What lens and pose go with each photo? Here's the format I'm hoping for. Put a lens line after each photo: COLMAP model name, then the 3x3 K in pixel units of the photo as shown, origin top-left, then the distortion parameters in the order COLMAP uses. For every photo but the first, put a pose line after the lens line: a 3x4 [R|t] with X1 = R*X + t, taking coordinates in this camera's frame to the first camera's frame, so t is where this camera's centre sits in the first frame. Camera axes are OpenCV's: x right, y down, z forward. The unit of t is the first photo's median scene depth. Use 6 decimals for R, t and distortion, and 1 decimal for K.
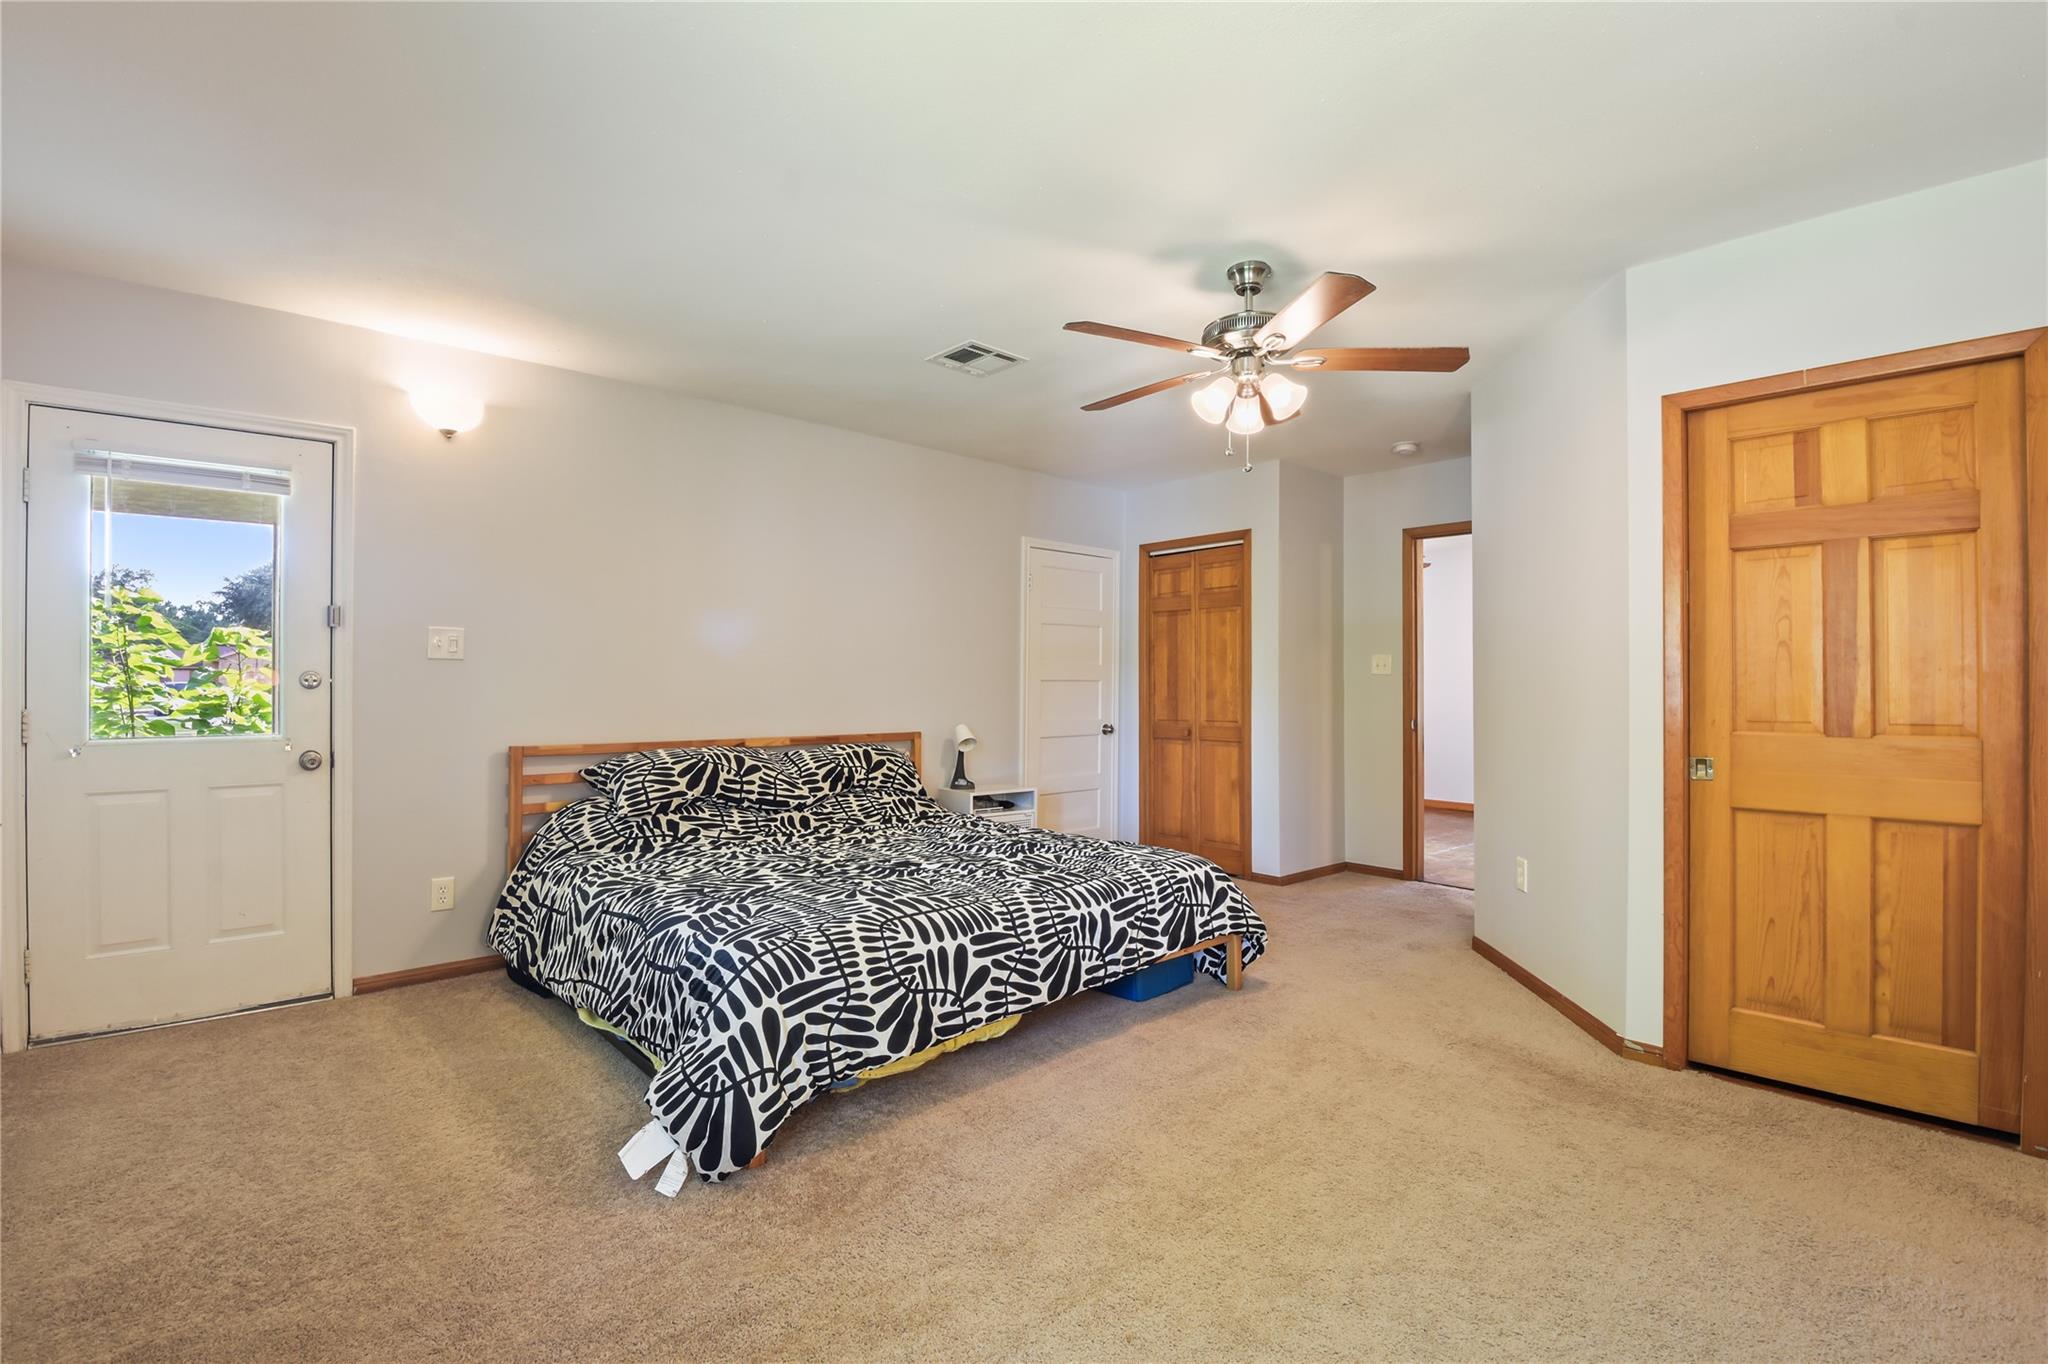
lens RADIAL K [[928.8, 0, 1025.1], [0, 928.8, 686.6], [0, 0, 1]] dist [-0.020860, -0.002252]
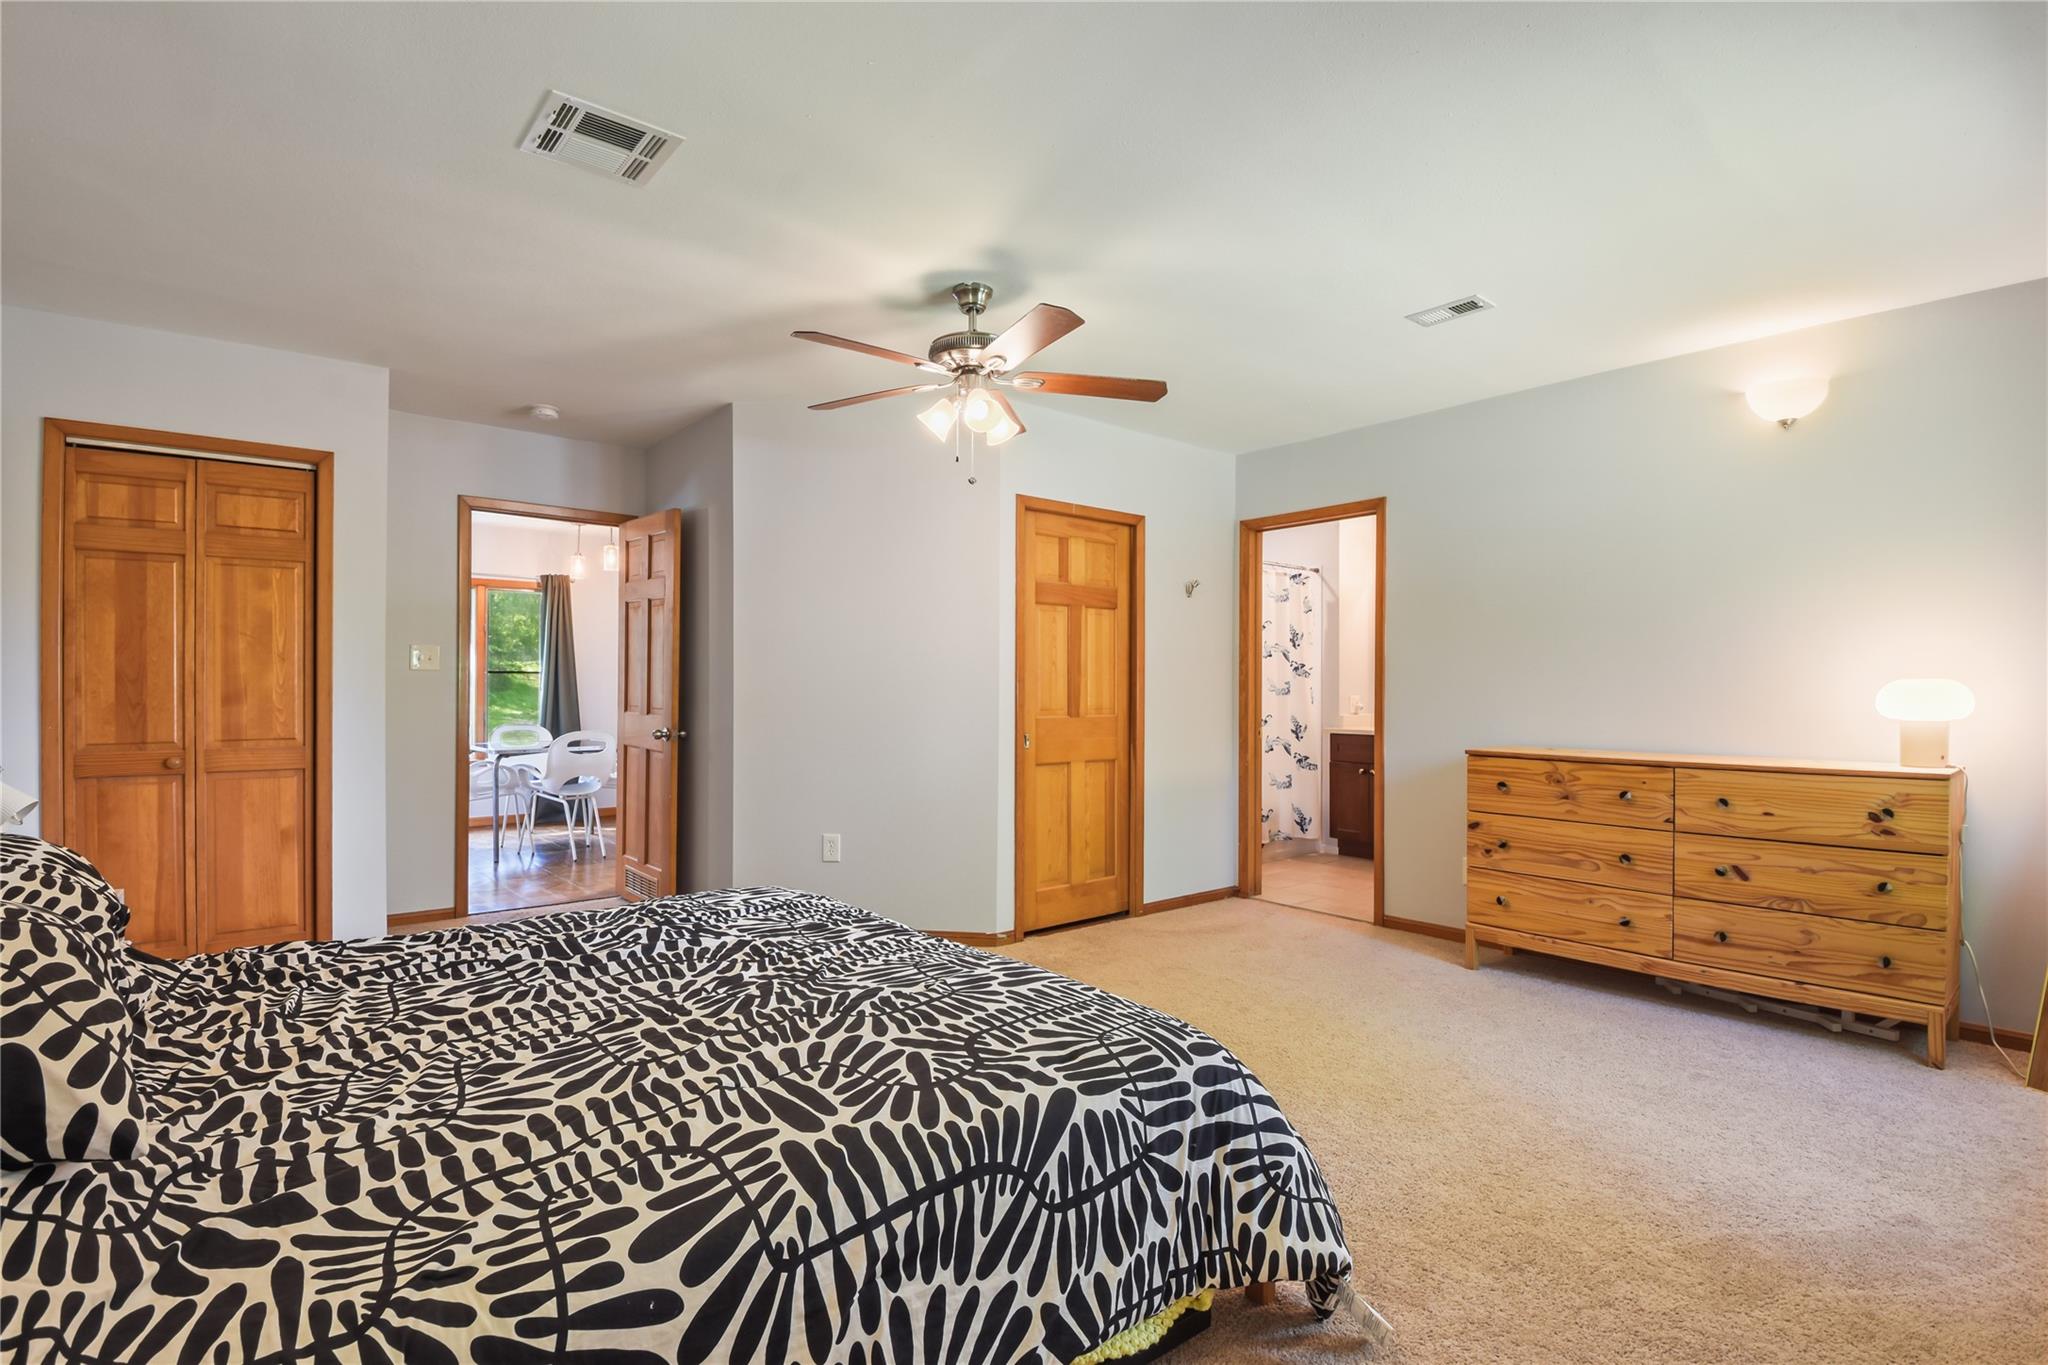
lens RADIAL K [[990.1, 0, 1018.8], [0, 990.1, 682.6], [0, 0, 1]] dist [0.006786, -0.017413]
pose [[0.049830, 0.006121, 0.998739, -0.885343], [-0.005248, 0.999969, -0.005867, -0.000702], [-0.998744, -0.004949, 0.049861, 0.900295]]
